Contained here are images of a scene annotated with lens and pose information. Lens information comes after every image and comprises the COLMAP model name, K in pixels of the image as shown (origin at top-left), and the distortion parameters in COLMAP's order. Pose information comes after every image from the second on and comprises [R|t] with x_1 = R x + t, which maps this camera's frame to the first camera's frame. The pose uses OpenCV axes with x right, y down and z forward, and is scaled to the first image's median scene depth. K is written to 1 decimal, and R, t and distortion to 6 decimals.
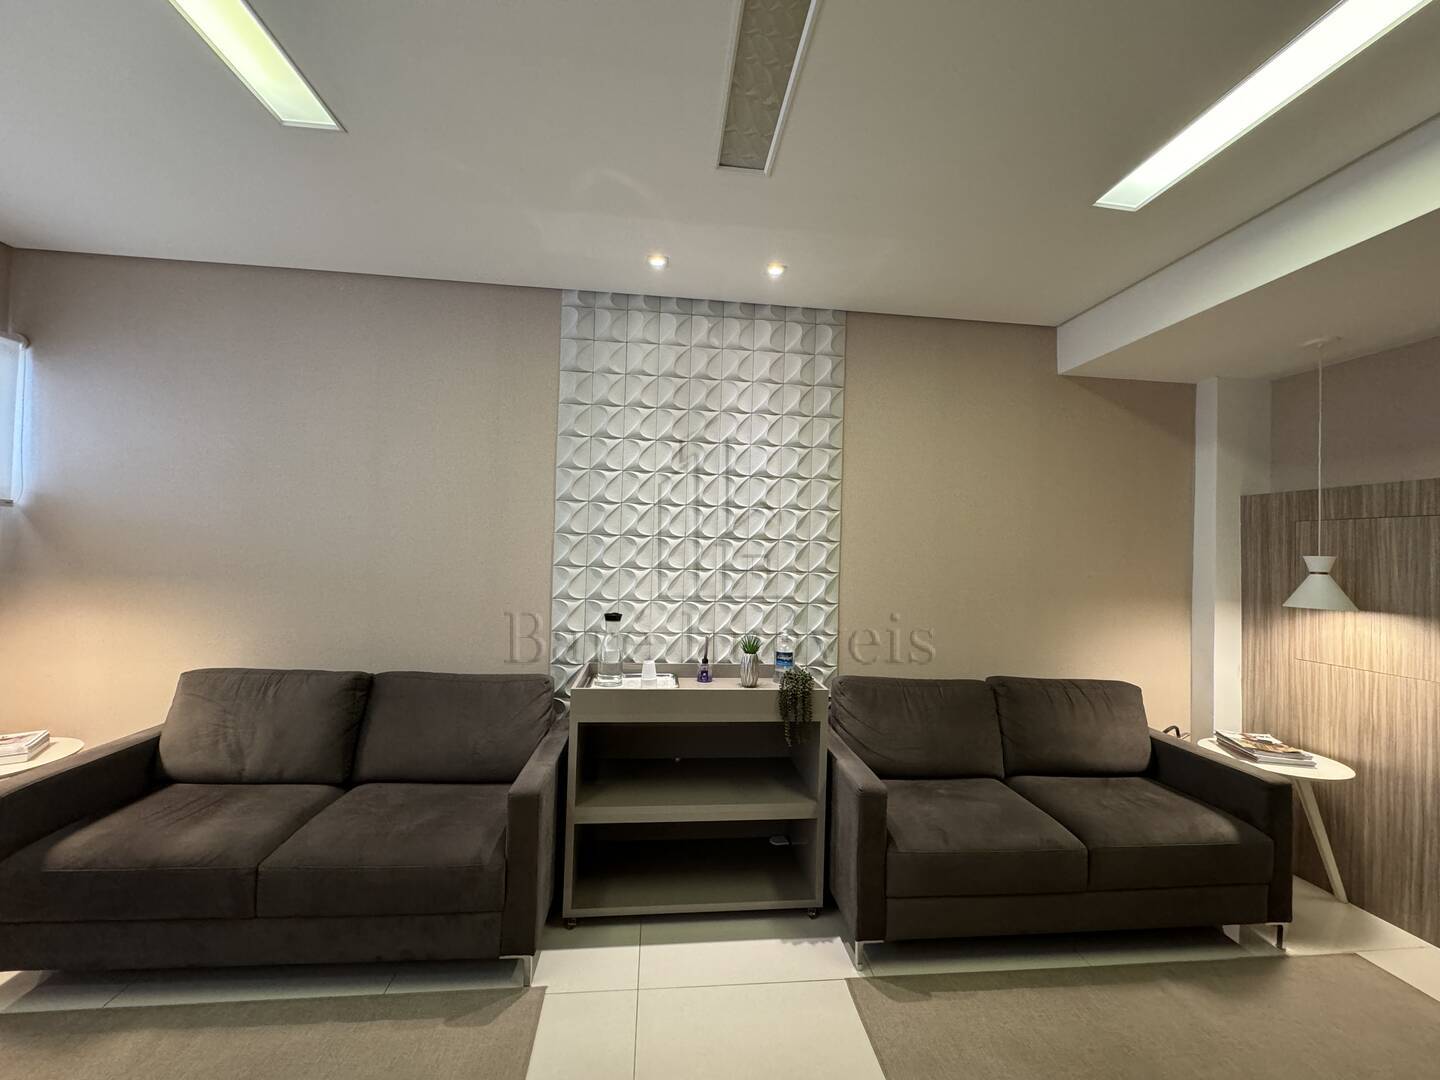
lens RADIAL K [[573.1, 0, 720.8], [0, 573.1, 537.0], [0, 0, 1]] dist [-0.001109, 0.000471]
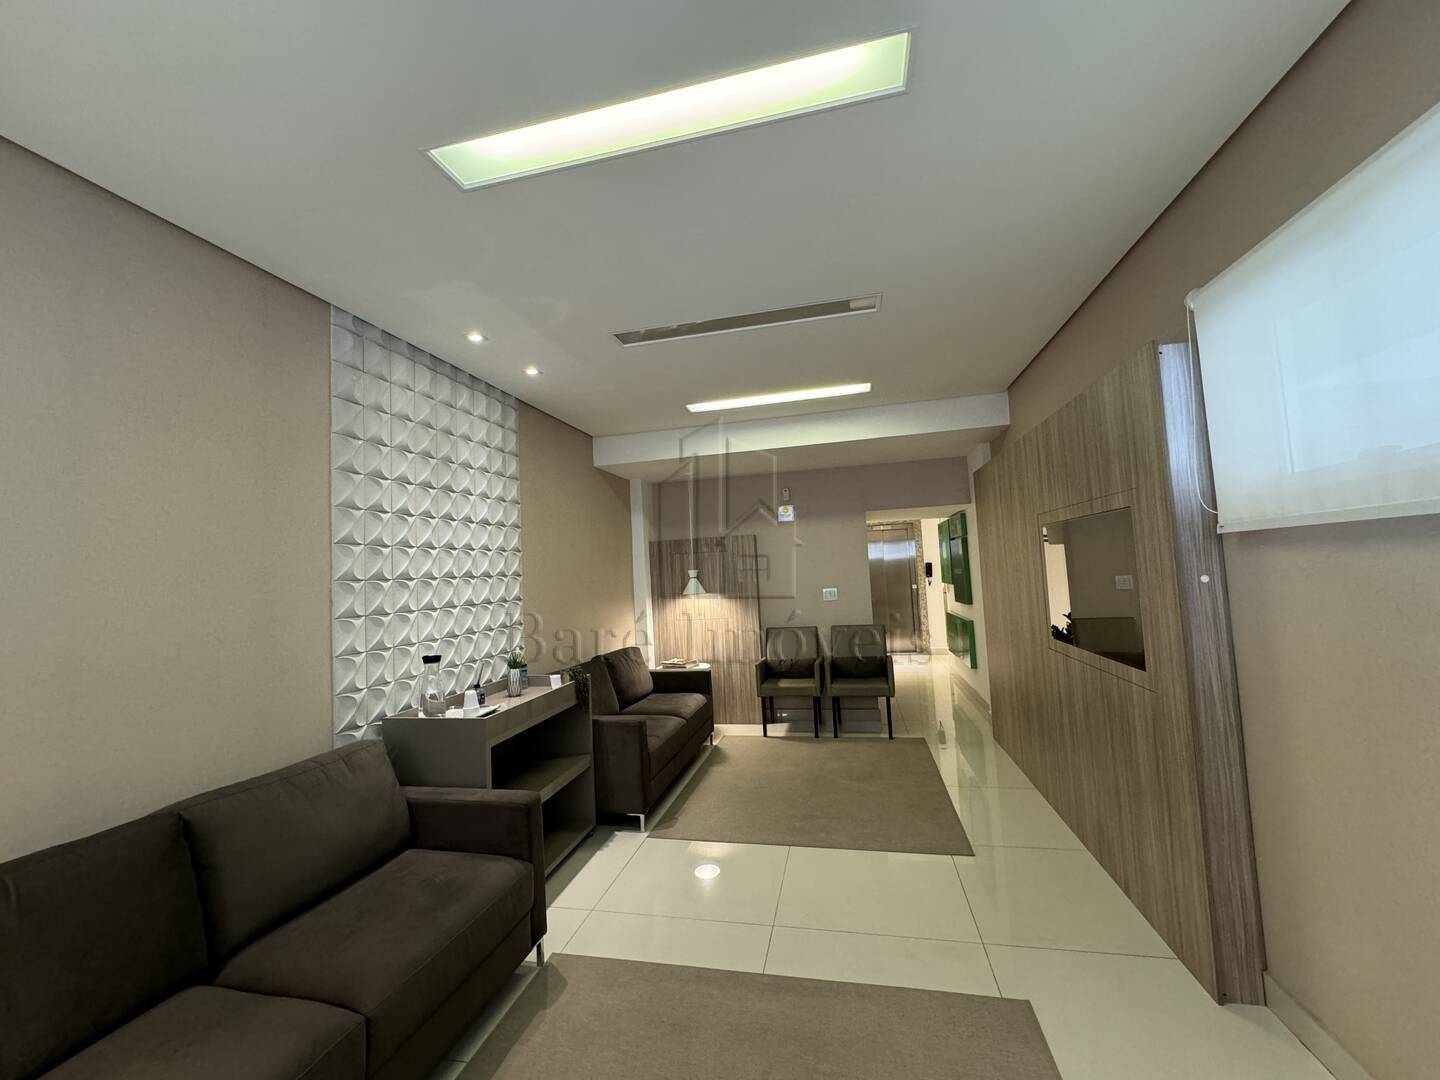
lens RADIAL K [[577.1, 0, 720.0], [0, 577.1, 540.0], [0, 0, 1]] dist [0.046768, 0.000070]
pose [[0.327037, 0.008554, 0.944973, -0.942677], [0.041292, 0.998875, -0.023332, -0.024357], [-0.944109, 0.046651, 0.326316, 0.153154]]
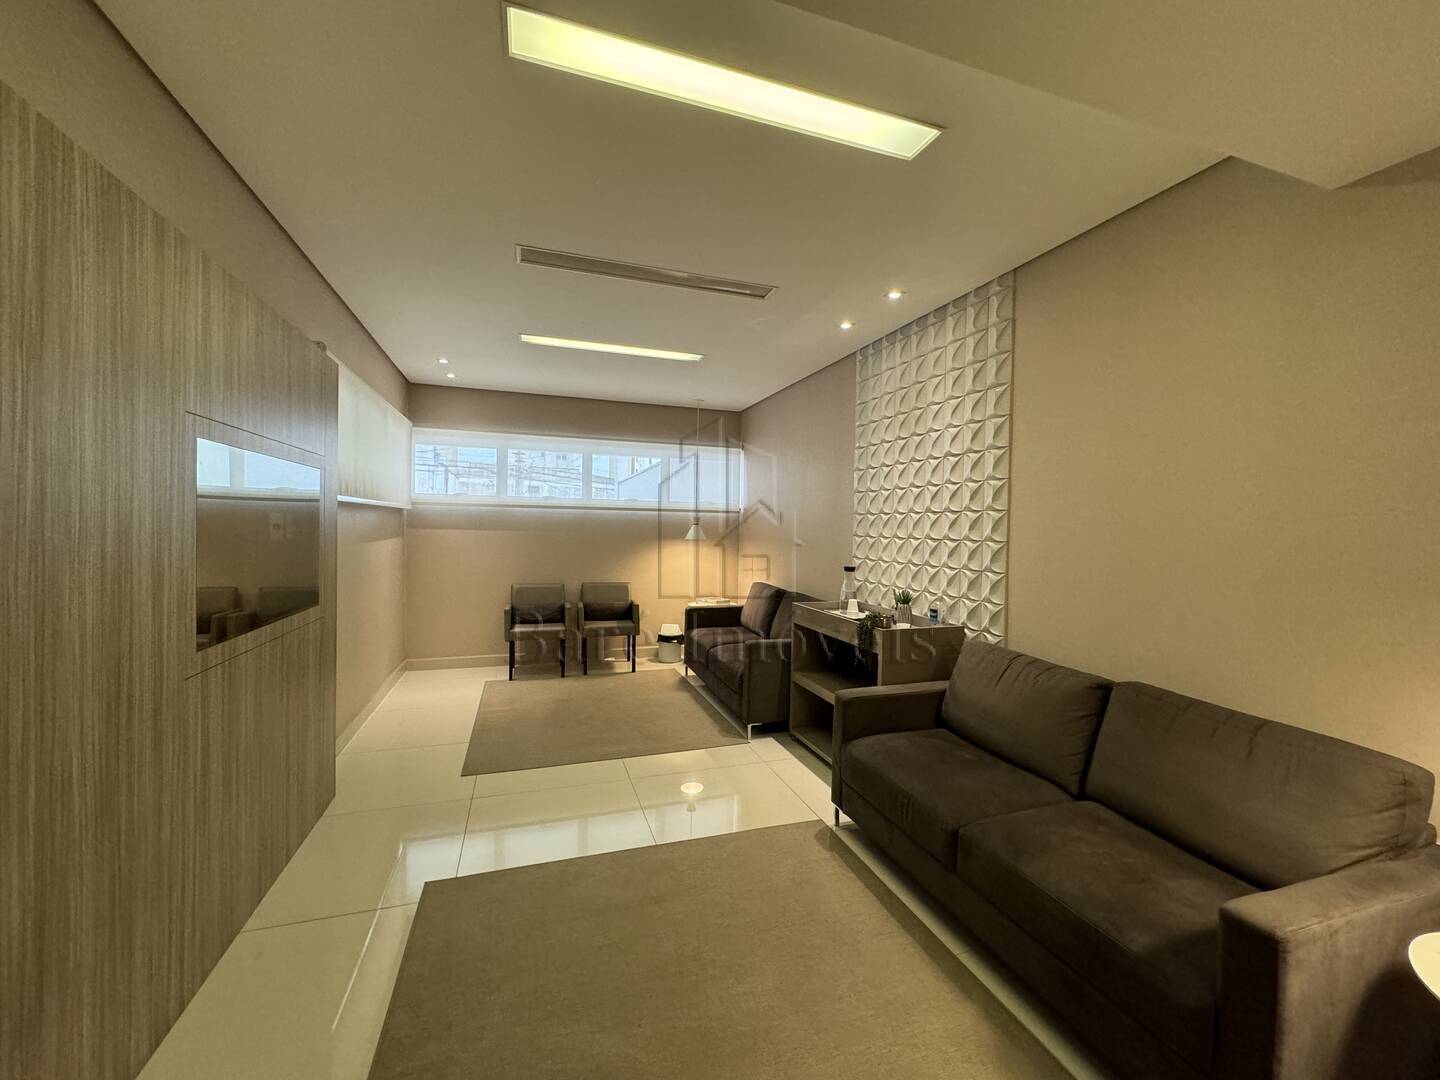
lens RADIAL K [[574.9, 0, 721.5], [0, 574.9, 536.4], [0, 0, 1]] dist [0.000910, 0.000171]
pose [[0.212947, -0.011632, -0.976995, 1.116216], [0.008821, 0.999911, -0.009982, 0.062851], [0.977024, -0.006492, 0.213031, 0.333027]]
